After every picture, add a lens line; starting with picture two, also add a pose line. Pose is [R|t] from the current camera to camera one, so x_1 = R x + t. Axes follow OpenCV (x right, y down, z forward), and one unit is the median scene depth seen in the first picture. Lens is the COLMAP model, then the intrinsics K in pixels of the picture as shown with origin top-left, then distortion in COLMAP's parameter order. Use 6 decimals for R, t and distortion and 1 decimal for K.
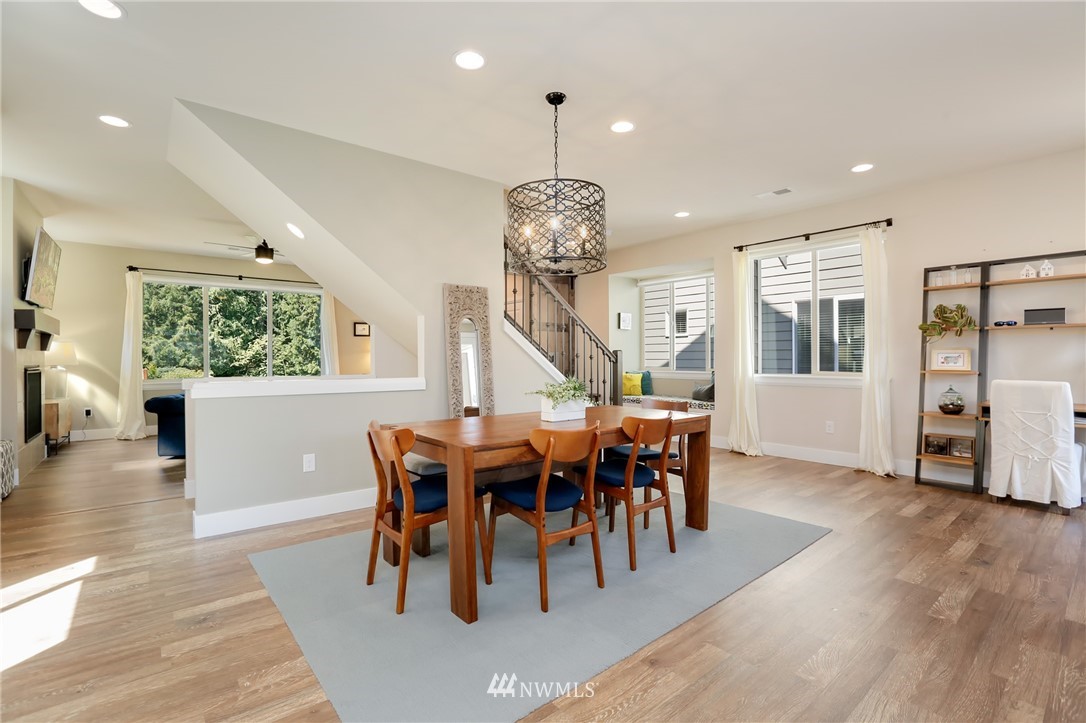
lens RADIAL K [[494.3, 0, 542.1], [0, 494.3, 360.4], [0, 0, 1]] dist [-0.037467, 0.009406]
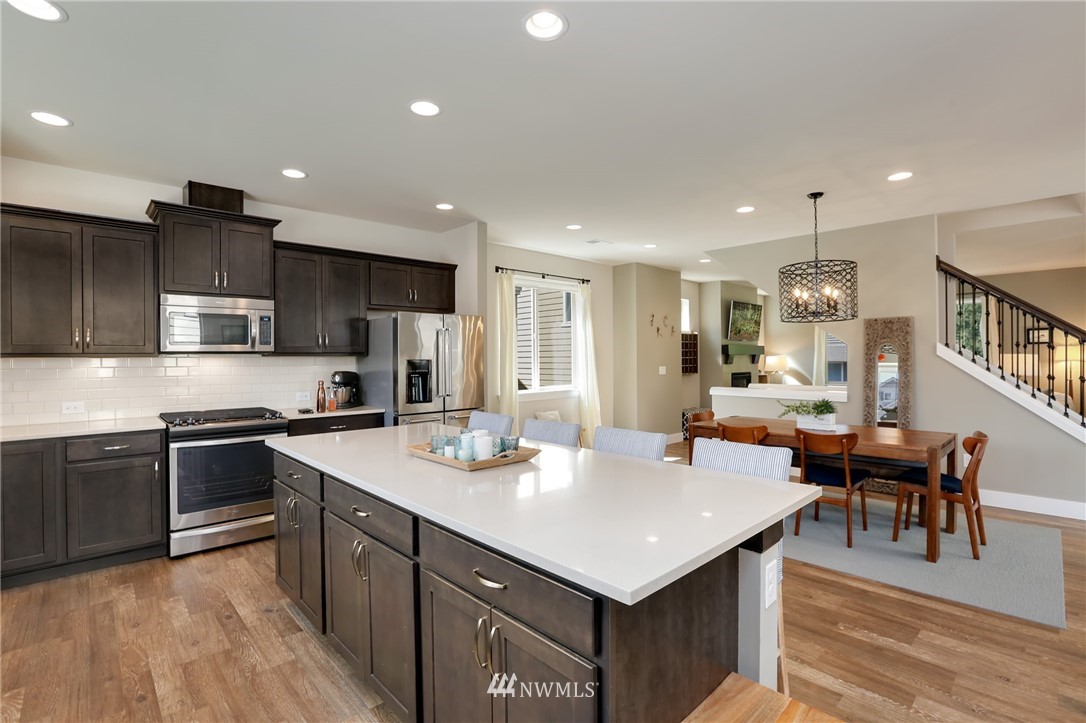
lens RADIAL K [[506.5, 0, 543.5], [0, 506.5, 355.9], [0, 0, 1]] dist [-0.043053, 0.012347]
pose [[0.067756, 0.000161, -0.997702, 1.268851], [-0.000684, 1.000000, 0.000115, -0.077311], [0.997702, 0.000675, 0.067756, 0.130203]]
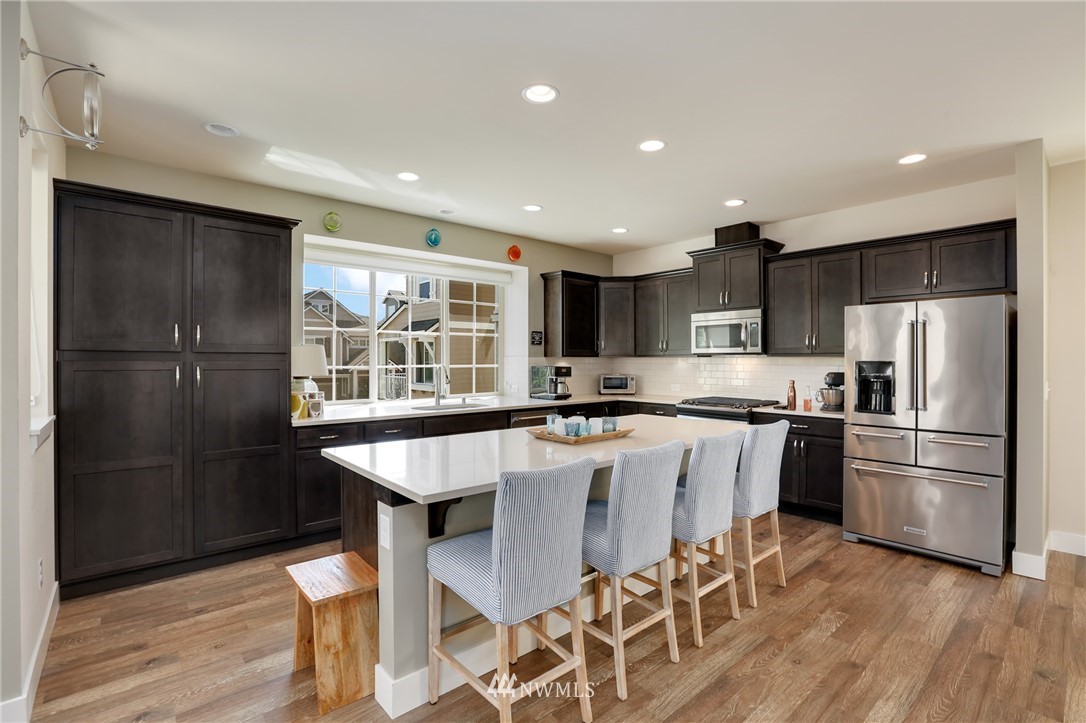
lens RADIAL K [[494.3, 0, 542.1], [0, 494.3, 360.4], [0, 0, 1]] dist [-0.037467, 0.009406]
pose [[-0.999548, -0.003434, -0.029872, 0.661025], [-0.003643, 0.999969, 0.006932, -0.072746], [0.029847, 0.007037, -0.999530, 0.944862]]
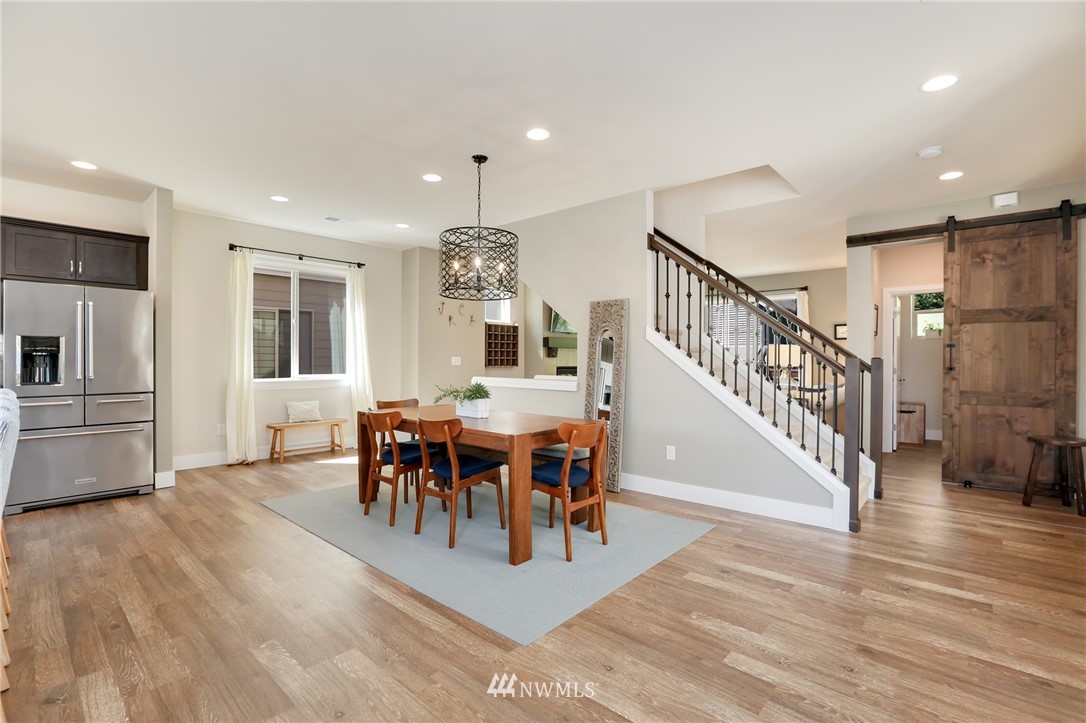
lens RADIAL K [[494.3, 0, 542.1], [0, 494.3, 360.4], [0, 0, 1]] dist [-0.037467, 0.009406]
pose [[0.145833, 0.005298, -0.989295, 1.194606], [-0.009895, 0.999943, 0.003896, -0.025397], [0.989260, 0.009220, 0.145877, 0.901527]]
